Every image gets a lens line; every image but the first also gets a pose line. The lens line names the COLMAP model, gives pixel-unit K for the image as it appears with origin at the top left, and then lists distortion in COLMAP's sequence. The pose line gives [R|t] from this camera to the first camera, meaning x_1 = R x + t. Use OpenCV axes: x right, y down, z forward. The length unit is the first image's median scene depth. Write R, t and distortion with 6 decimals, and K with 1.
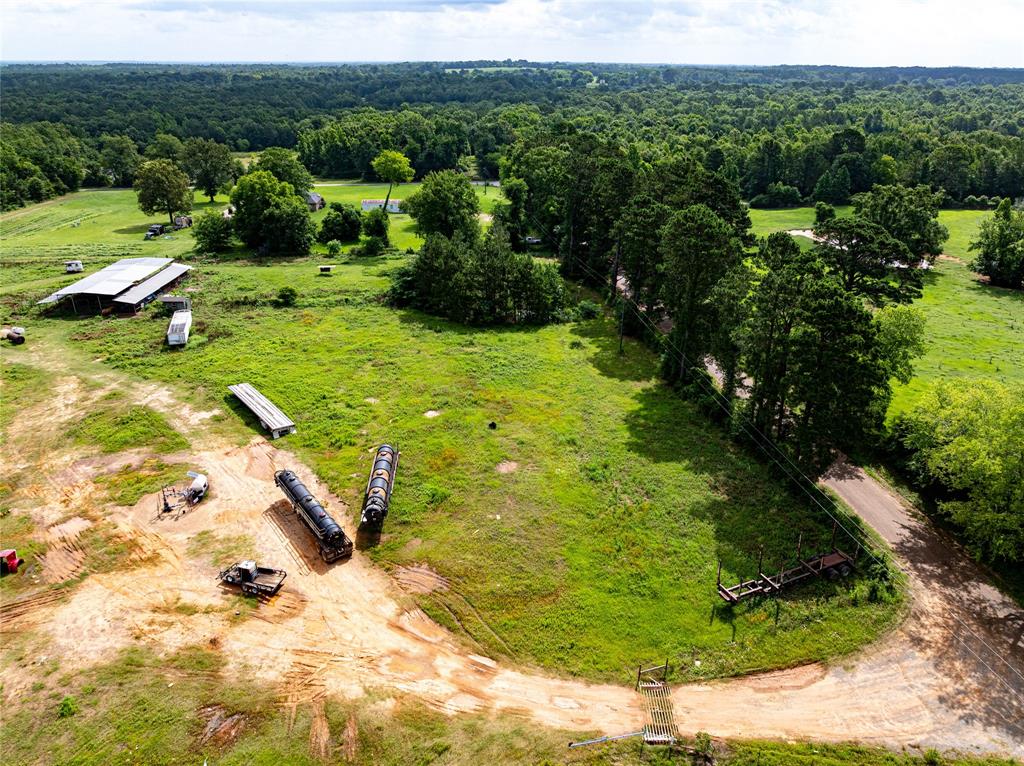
lens RADIAL K [[738.4, 0, 512.0], [0, 738.4, 383.0], [0, 0, 1]] dist [-0.035393, 0.025218]
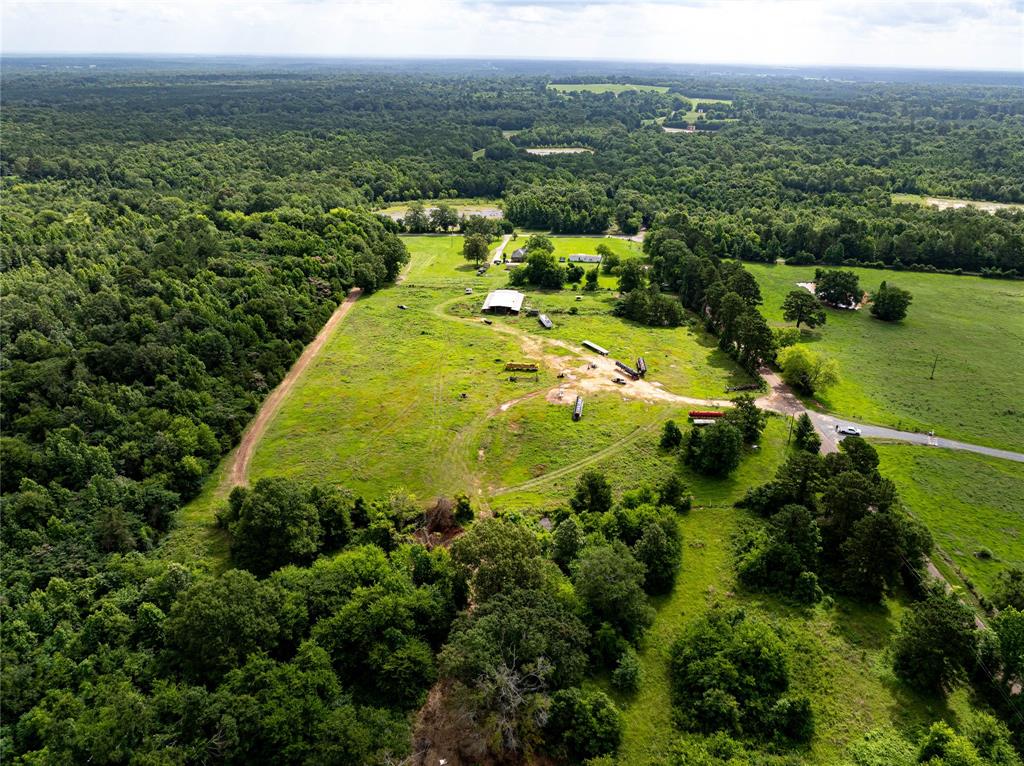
lens RADIAL K [[738.4, 0, 512.0], [0, 738.4, 383.0], [0, 0, 1]] dist [-0.035393, 0.025218]
pose [[0.992912, 0.057162, -0.104202, -0.251398], [-0.056442, 0.998357, 0.009849, 0.127449], [0.104594, -0.003898, 0.994507, -1.656146]]
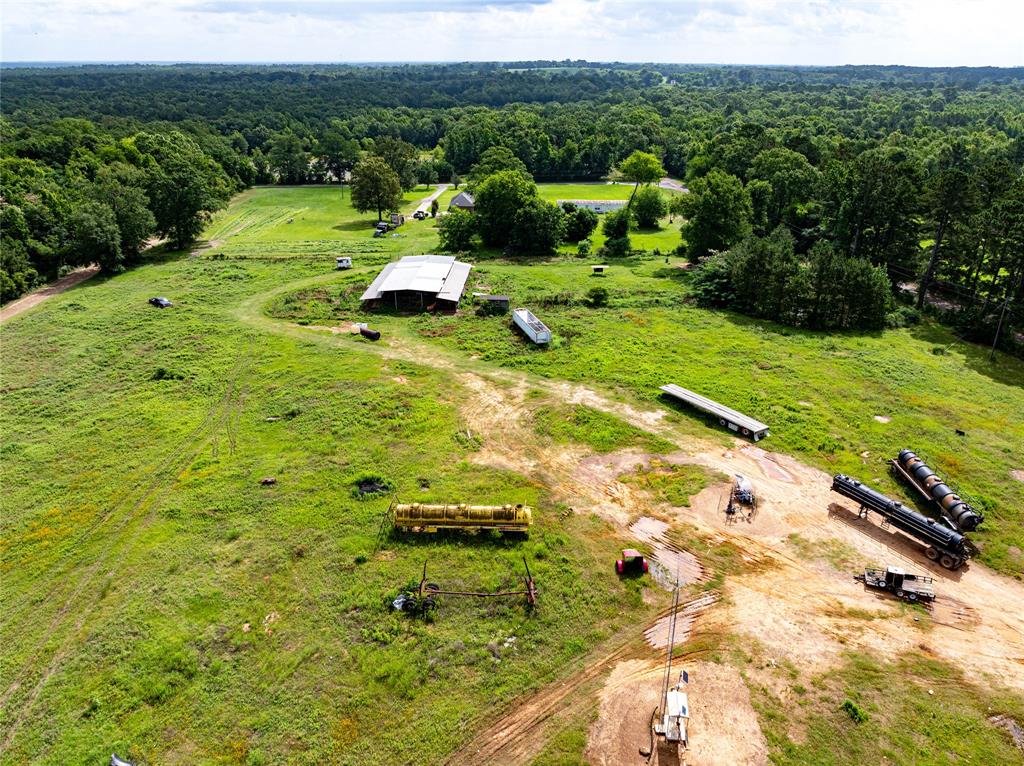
lens RADIAL K [[738.4, 0, 512.0], [0, 738.4, 383.0], [0, 0, 1]] dist [-0.035393, 0.025218]
pose [[0.998538, 0.020327, -0.050083, -0.391379], [-0.020332, 0.999793, 0.000417, 0.002042], [0.050081, 0.000602, 0.998745, -0.007237]]
